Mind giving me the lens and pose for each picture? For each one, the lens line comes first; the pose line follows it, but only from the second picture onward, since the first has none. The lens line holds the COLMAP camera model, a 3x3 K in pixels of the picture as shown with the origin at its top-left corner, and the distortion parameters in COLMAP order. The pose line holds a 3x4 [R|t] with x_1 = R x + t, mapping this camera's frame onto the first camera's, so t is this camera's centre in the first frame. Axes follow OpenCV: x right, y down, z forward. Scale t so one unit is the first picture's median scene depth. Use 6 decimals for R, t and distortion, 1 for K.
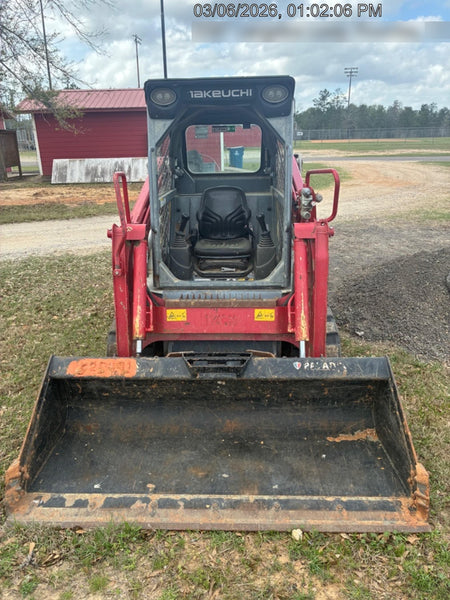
lens RADIAL K [[458.0, 0, 226.4], [0, 458.0, 285.9], [0, 0, 1]] dist [0.012099, 0.008677]
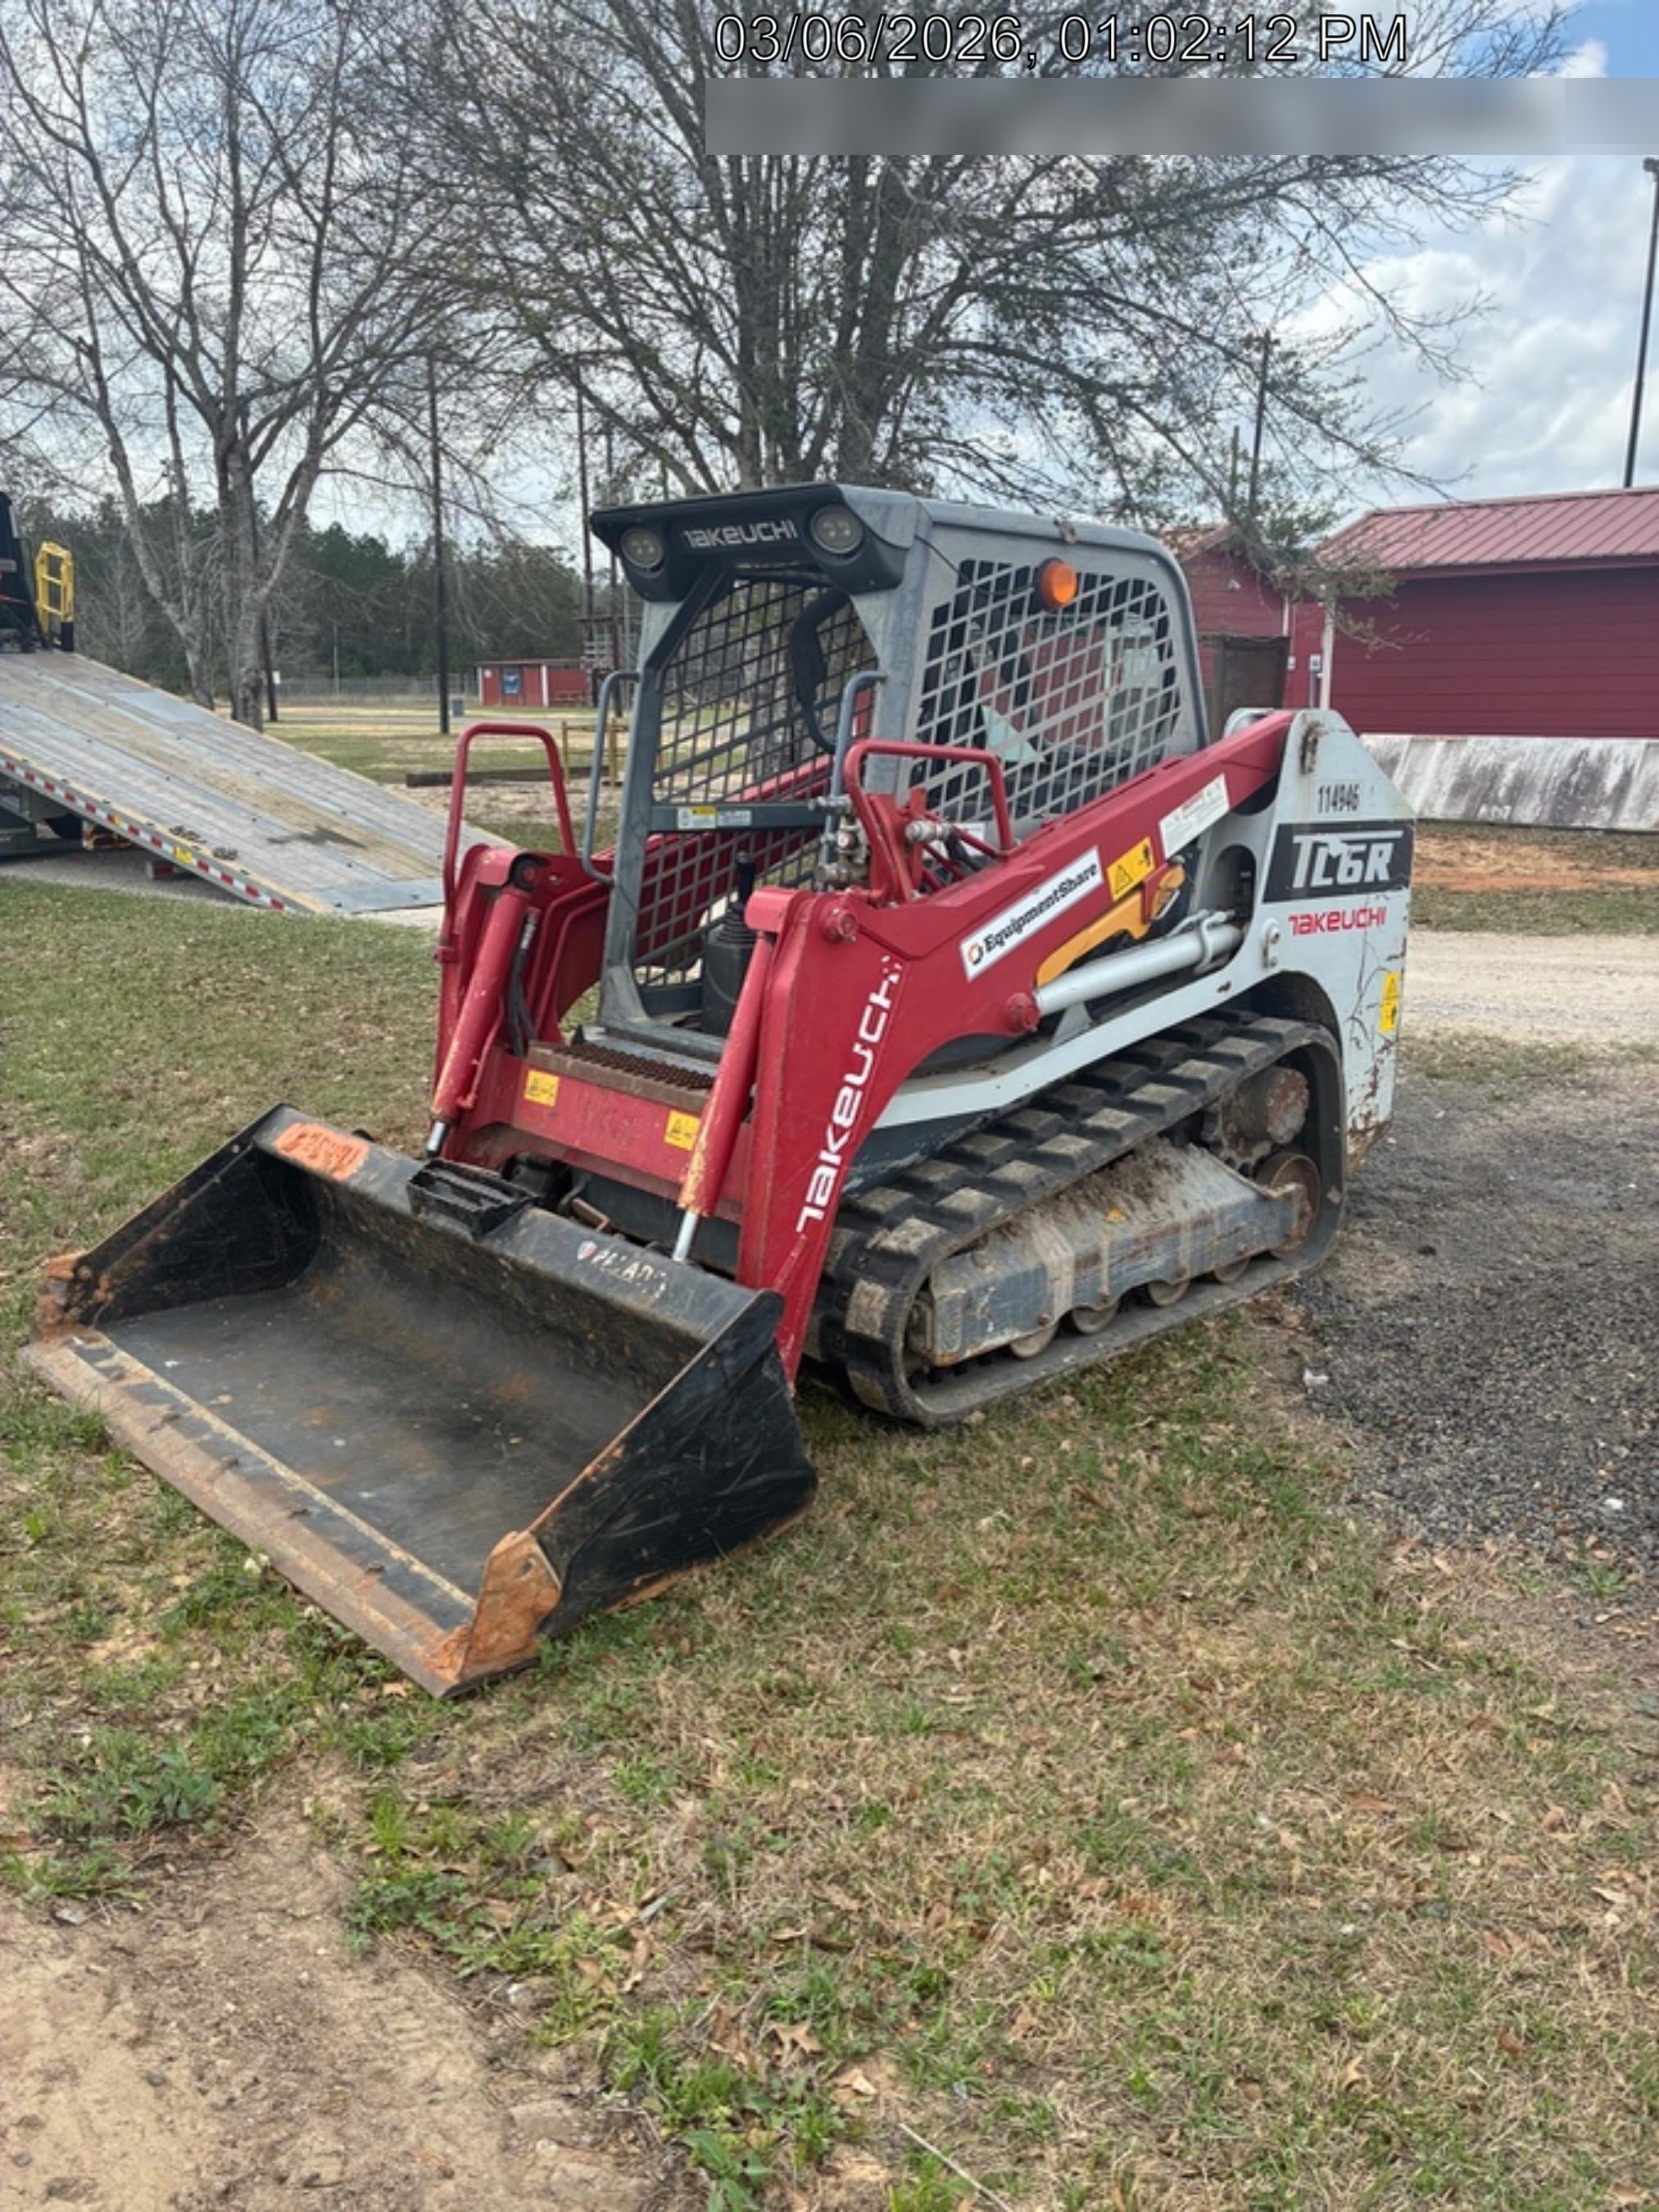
lens RADIAL K [[1688.6, 0, 834.8], [0, 1688.6, 1053.9], [0, 0, 1]] dist [0.012099, 0.008677]
pose [[0.714938, 0.171208, -0.677902, 1.145751], [-0.229066, 0.973401, 0.004257, -0.031543], [0.660600, 0.152241, 0.735140, 0.107925]]
